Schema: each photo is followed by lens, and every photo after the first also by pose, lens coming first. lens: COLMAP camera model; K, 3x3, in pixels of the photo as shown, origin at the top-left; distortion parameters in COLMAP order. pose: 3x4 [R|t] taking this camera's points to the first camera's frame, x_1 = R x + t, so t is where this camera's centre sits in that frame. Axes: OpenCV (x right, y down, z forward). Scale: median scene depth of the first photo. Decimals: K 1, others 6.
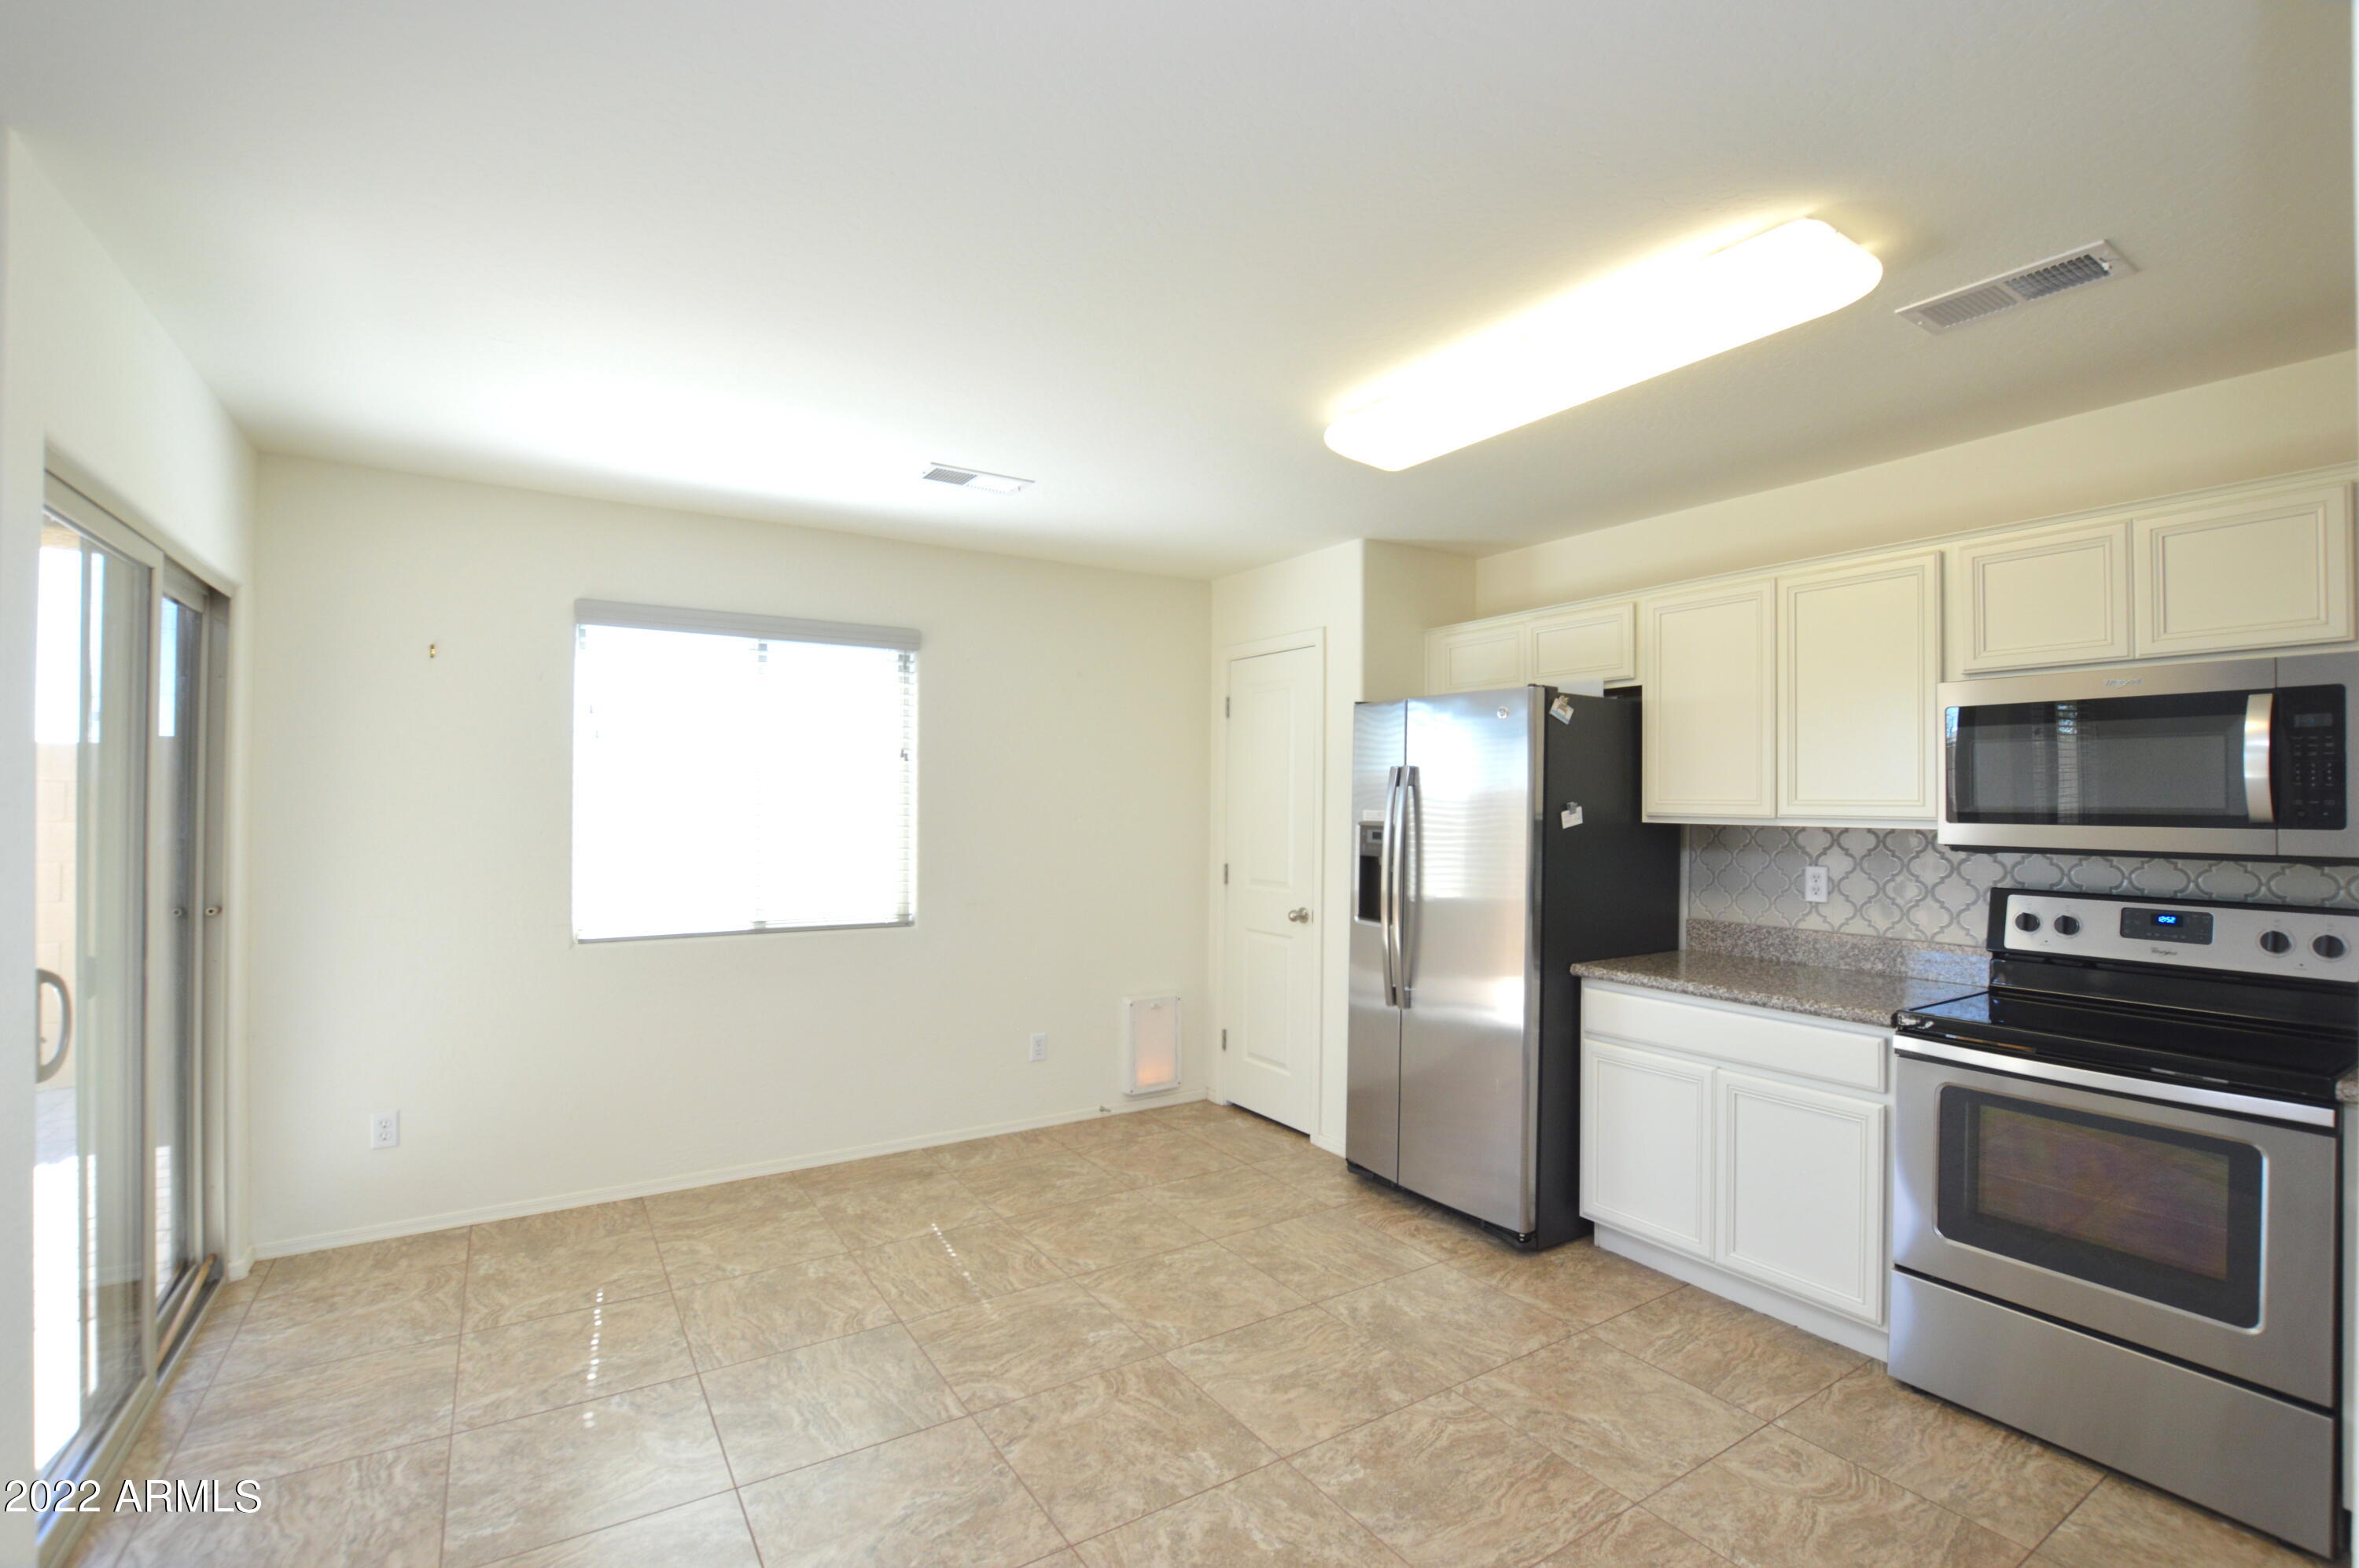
lens RADIAL K [[1053.1, 0, 1182.6], [0, 1053.1, 790.3], [0, 0, 1]] dist [-0.034901, 0.004342]
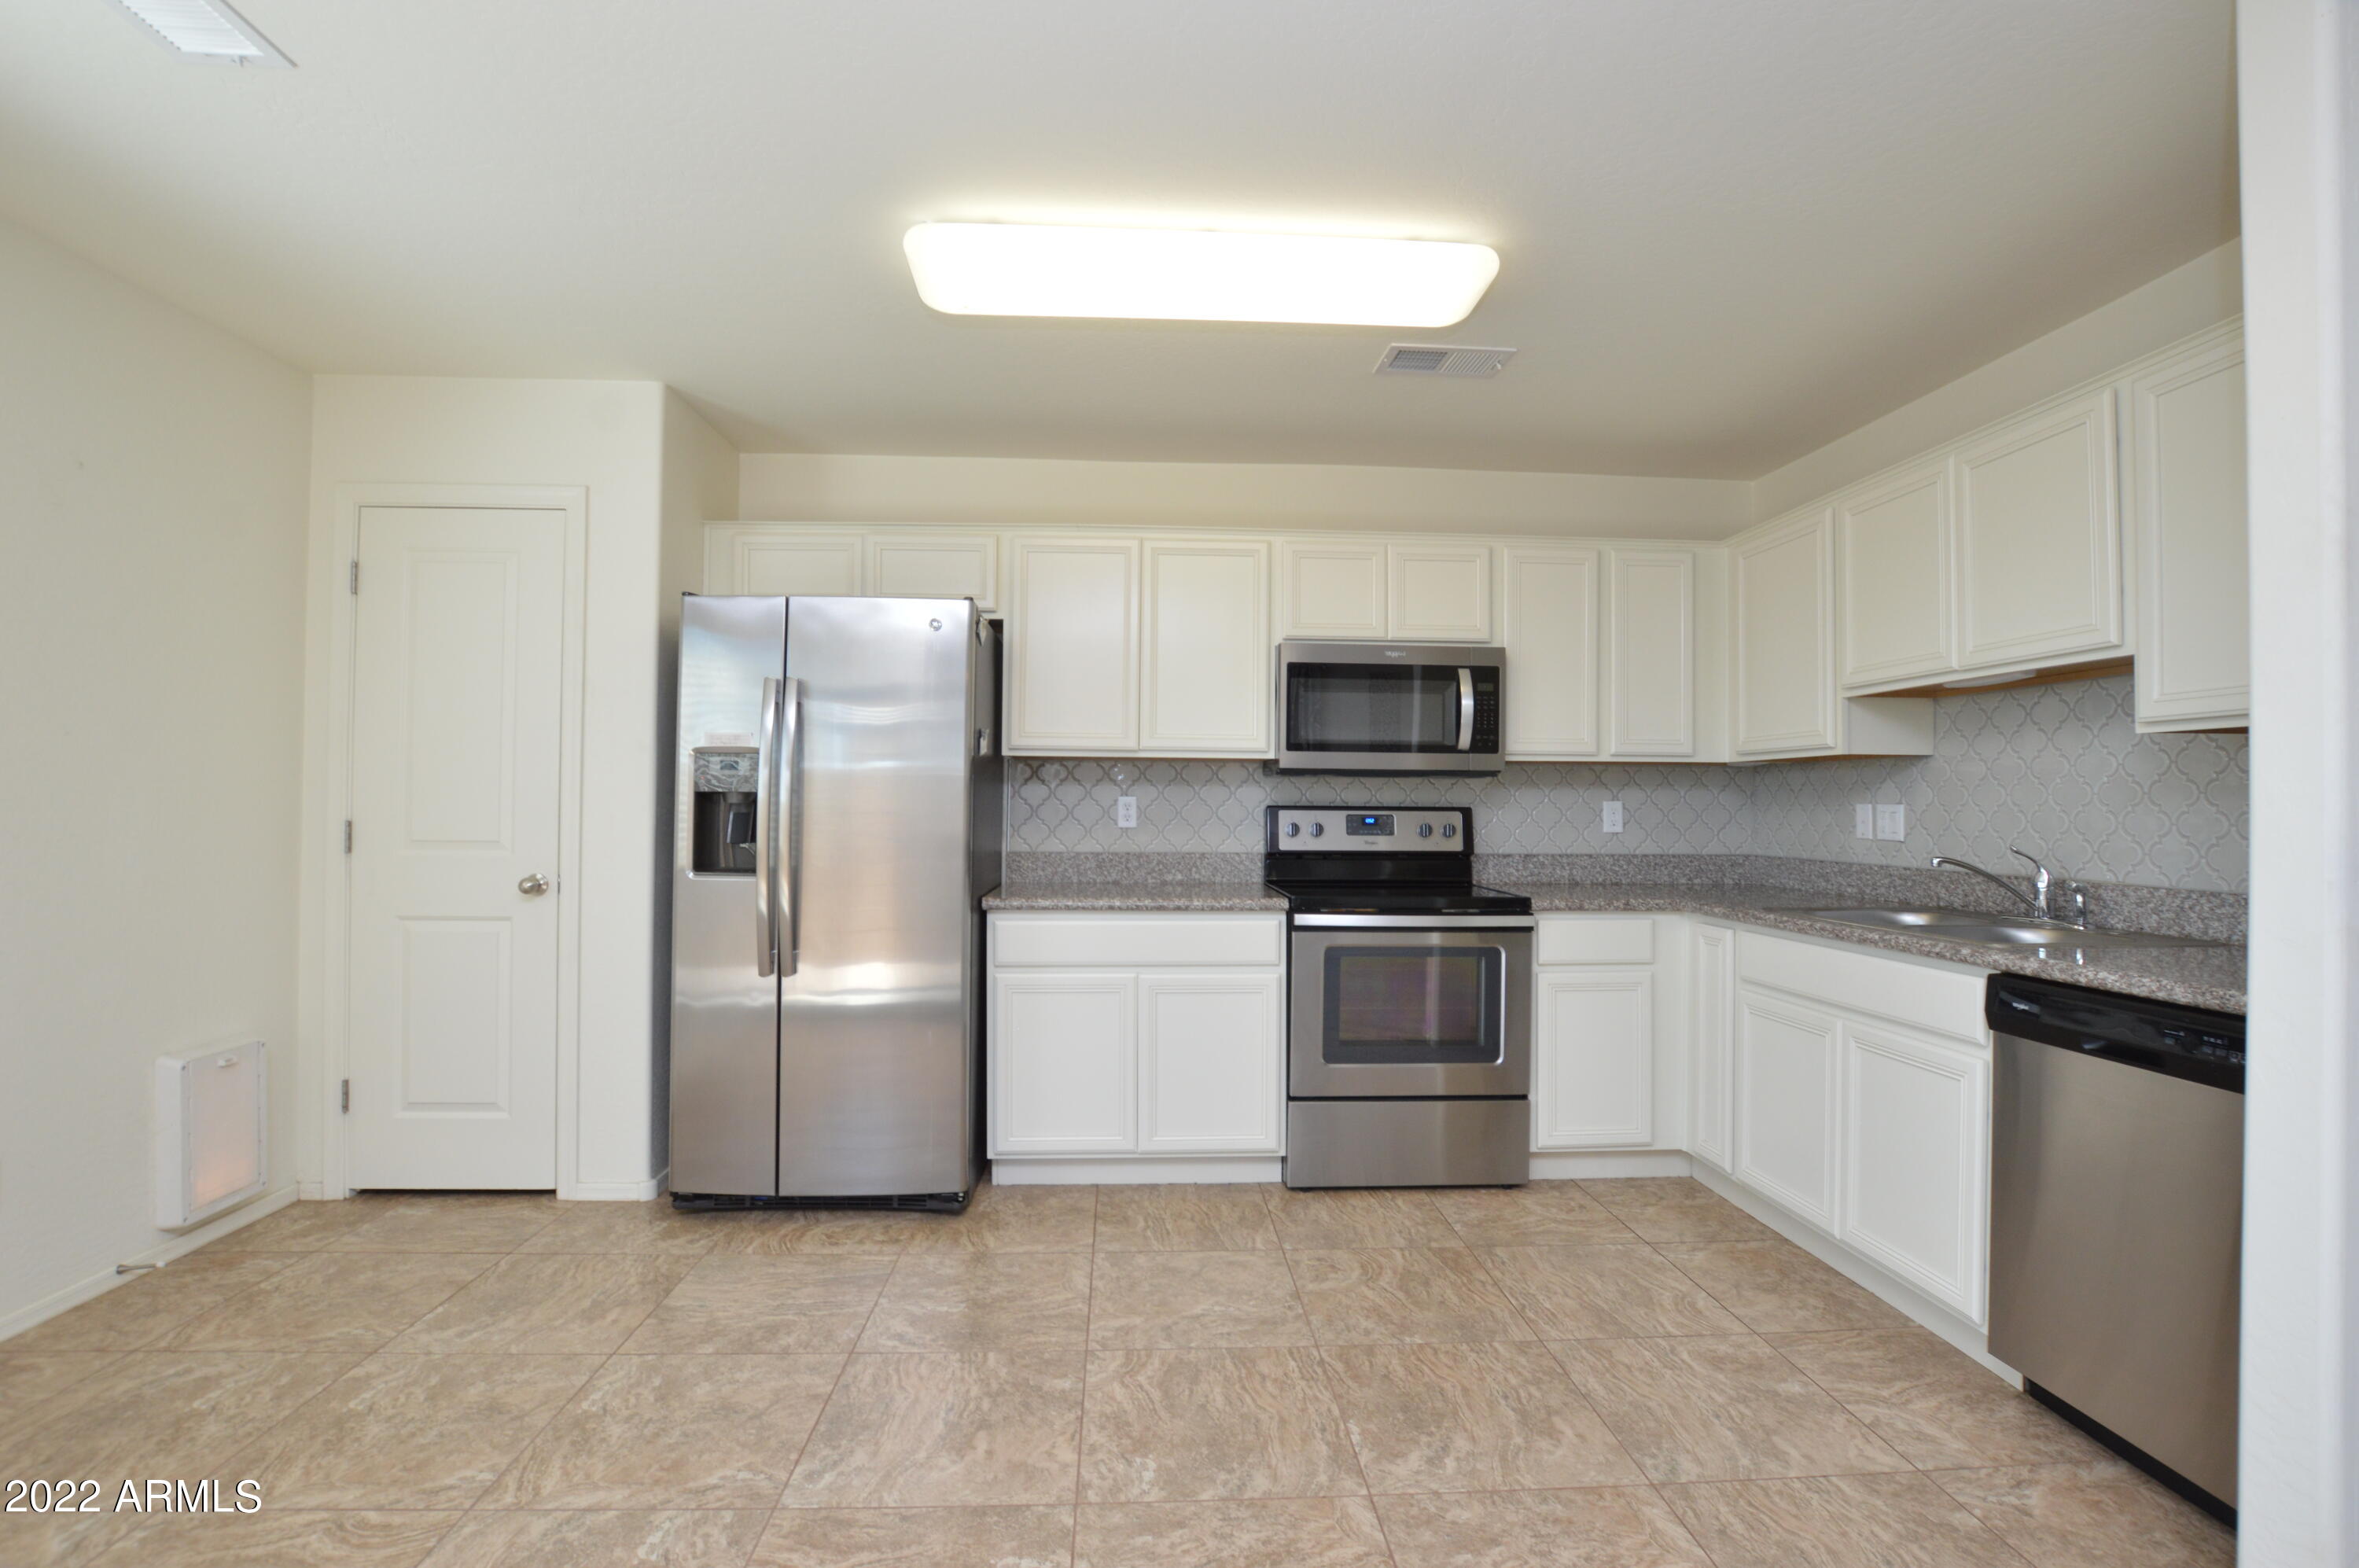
lens RADIAL K [[1053.1, 0, 1182.6], [0, 1053.1, 790.3], [0, 0, 1]] dist [-0.034901, 0.004342]
pose [[0.492022, 0.007826, 0.870548, -0.442465], [-0.013146, 0.999912, -0.001559, 0.078516], [-0.870484, -0.010677, 0.492082, 0.433528]]
